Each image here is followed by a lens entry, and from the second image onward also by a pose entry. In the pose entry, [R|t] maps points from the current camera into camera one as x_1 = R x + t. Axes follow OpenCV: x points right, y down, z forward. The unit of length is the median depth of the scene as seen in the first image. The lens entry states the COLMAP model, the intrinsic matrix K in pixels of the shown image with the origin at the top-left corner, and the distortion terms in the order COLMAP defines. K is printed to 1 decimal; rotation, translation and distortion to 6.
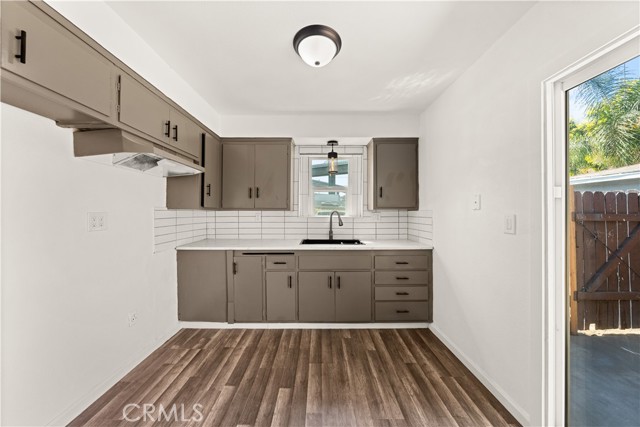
lens RADIAL K [[210.0, 0, 320.0], [0, 210.0, 213.5], [0, 0, 1]] dist [0.000597, 0.000081]
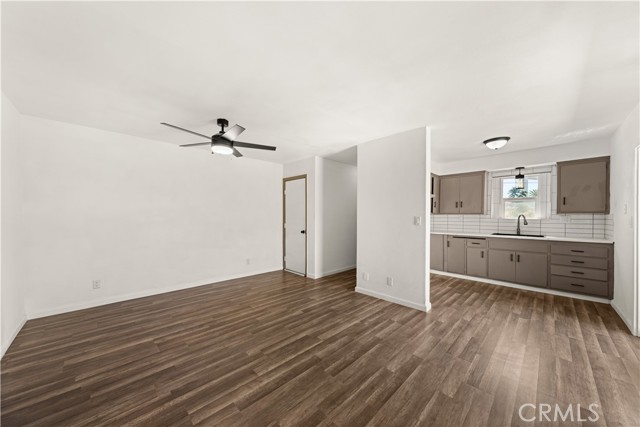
lens RADIAL K [[228.0, 0, 319.1], [0, 228.0, 217.3], [0, 0, 1]] dist [0.001108, 0.000146]
pose [[0.695136, 0.008799, -0.718824, 0.264588], [-0.008865, 0.999954, 0.003667, 0.014774], [0.718824, 0.003823, 0.695182, -1.255489]]
